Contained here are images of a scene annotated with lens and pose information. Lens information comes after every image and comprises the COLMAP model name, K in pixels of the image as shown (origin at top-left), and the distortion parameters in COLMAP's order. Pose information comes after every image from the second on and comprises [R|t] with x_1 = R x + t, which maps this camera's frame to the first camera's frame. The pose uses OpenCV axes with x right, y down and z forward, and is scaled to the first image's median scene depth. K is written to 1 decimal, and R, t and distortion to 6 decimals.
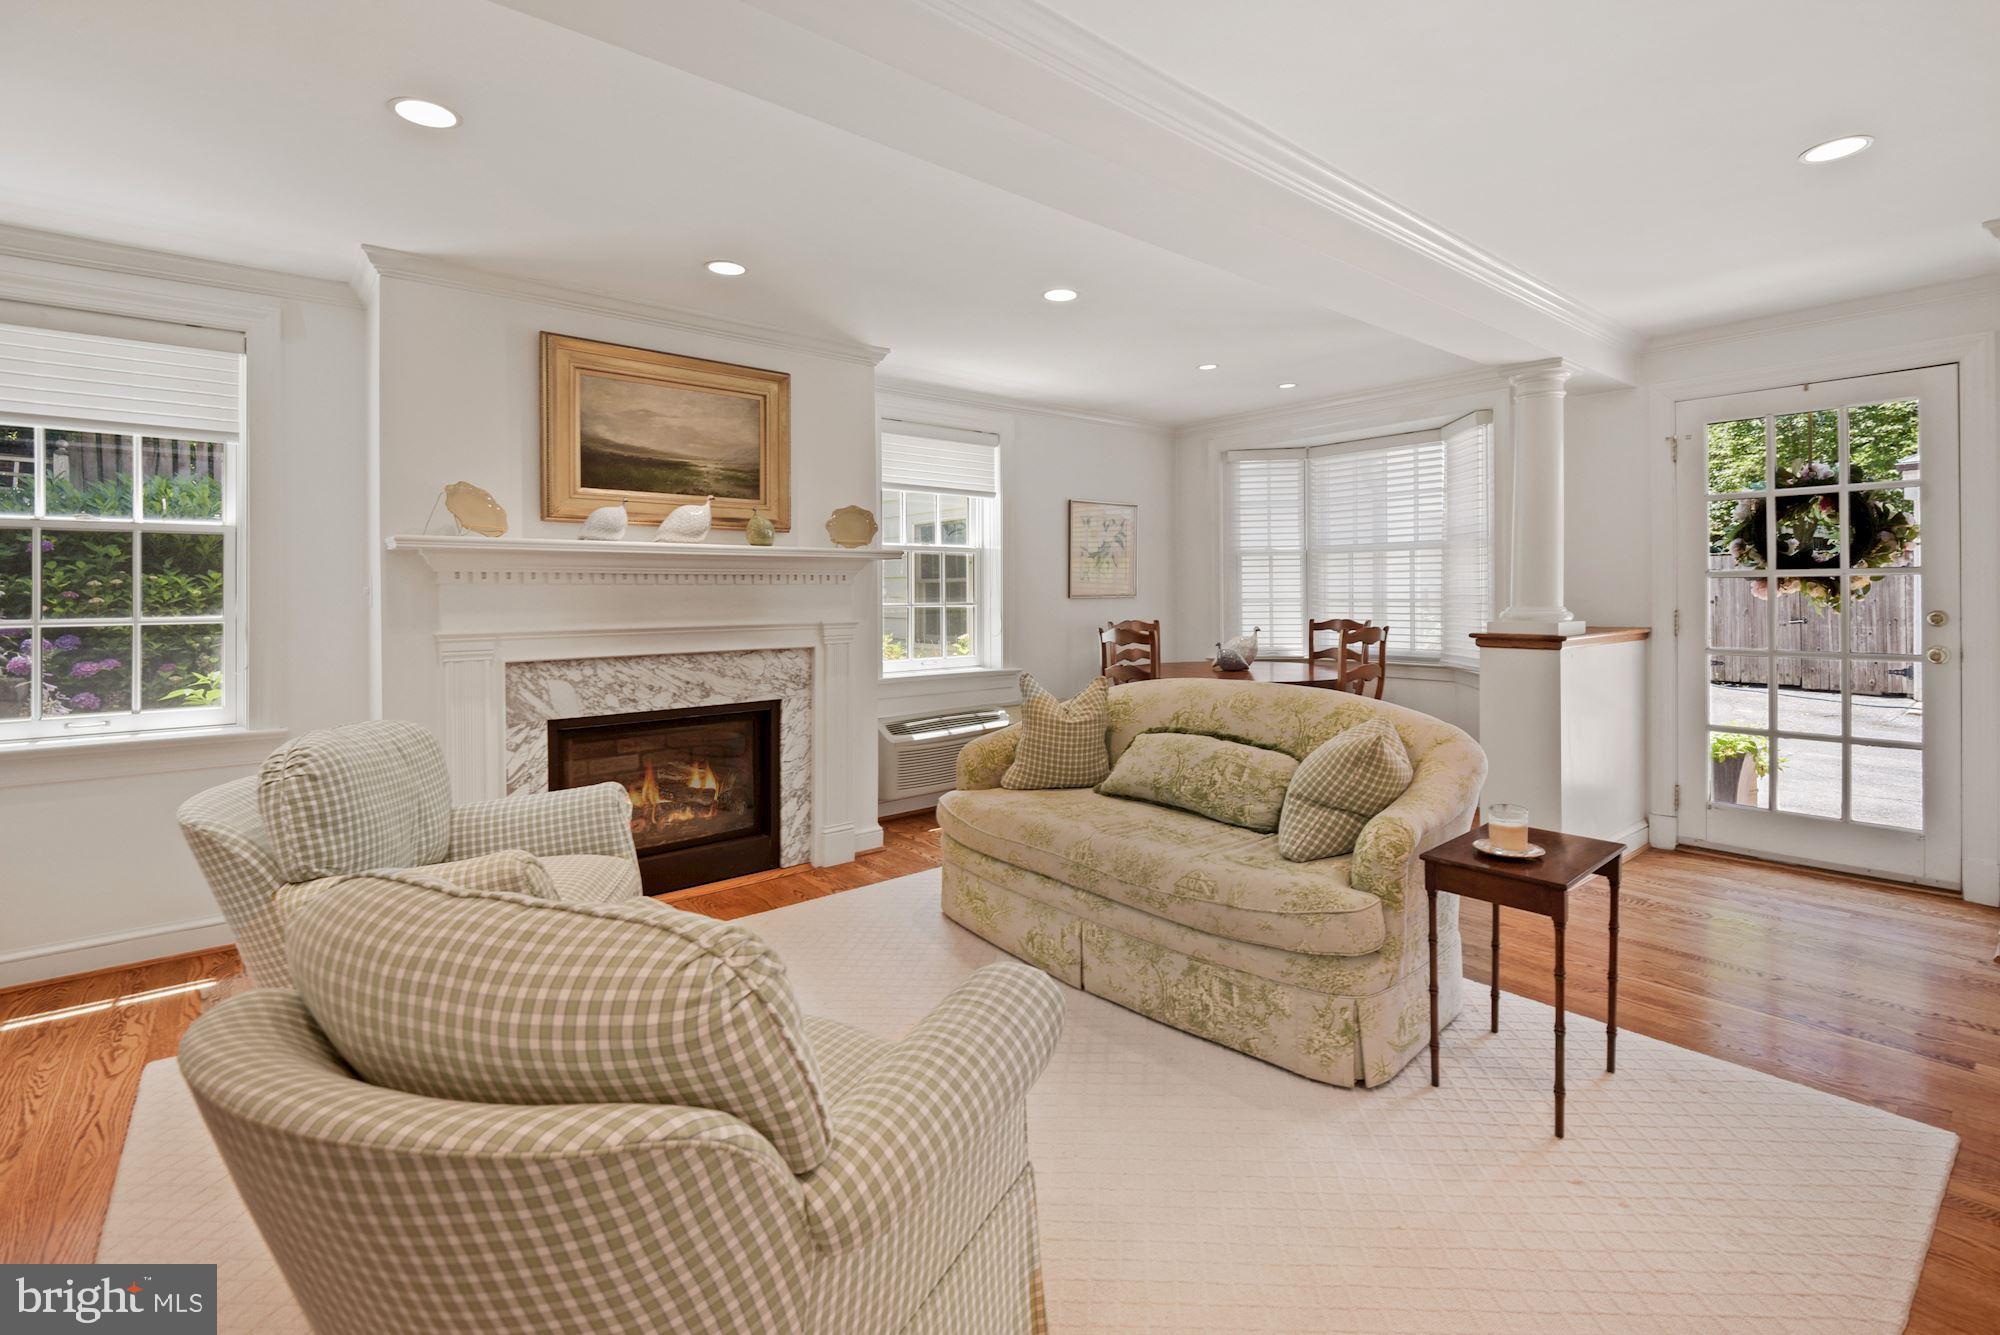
lens RADIAL K [[915.4, 0, 987.4], [0, 915.4, 600.9], [0, 0, 1]] dist [0.013116, -0.000180]
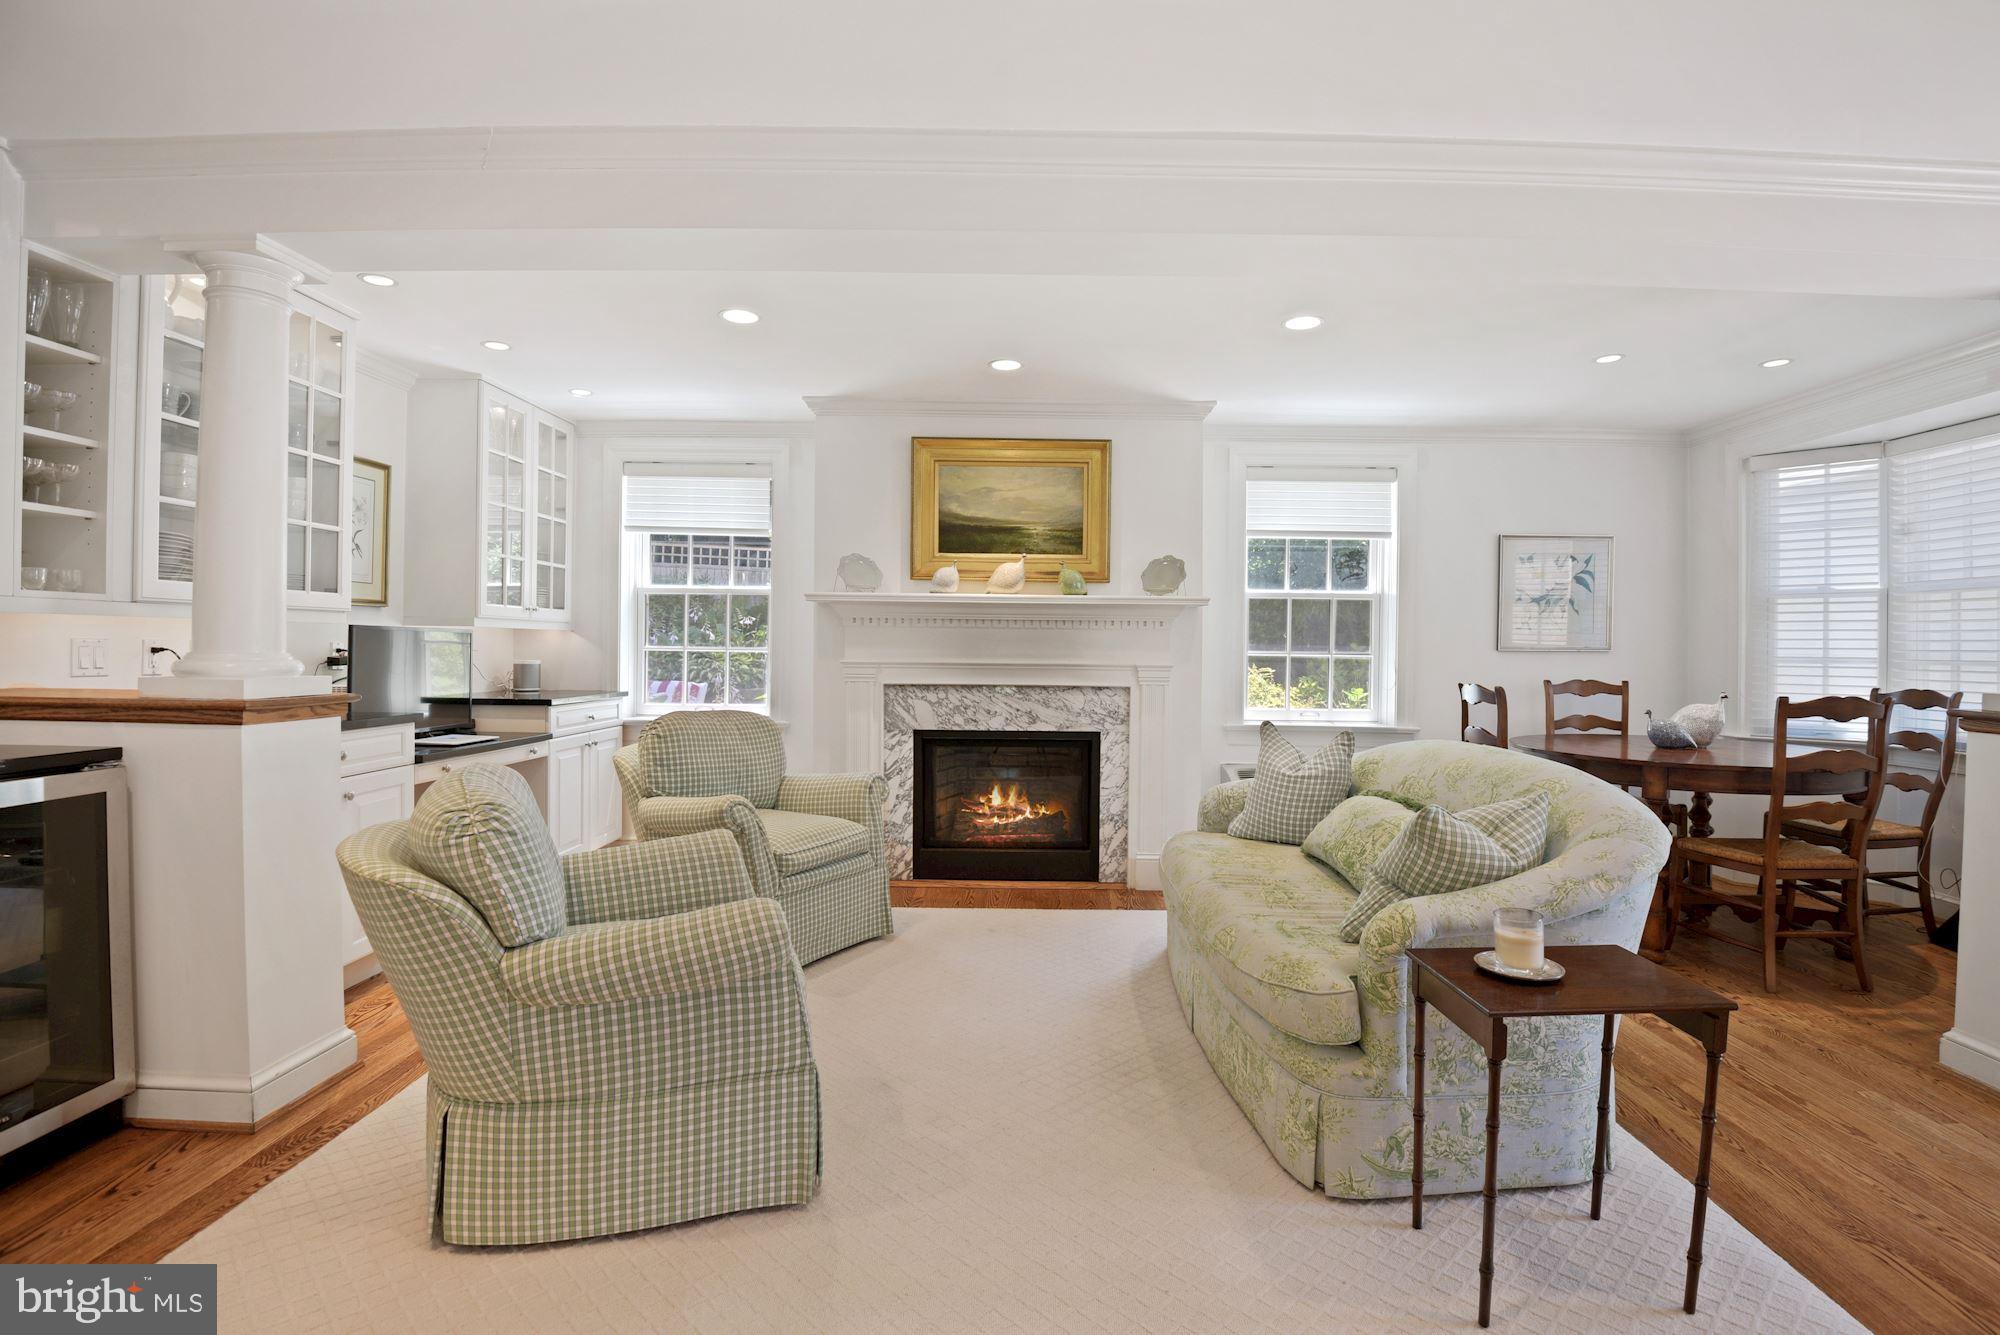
lens RADIAL K [[913.5, 0, 1000.0], [0, 913.5, 660.8], [0, 0, 1]] dist [-0.004415, -0.004789]
pose [[0.754251, 0.028551, -0.655965, 0.433212], [-0.024032, 0.999585, 0.015875, 0.005894], [0.656146, 0.003790, 0.754625, 0.078592]]
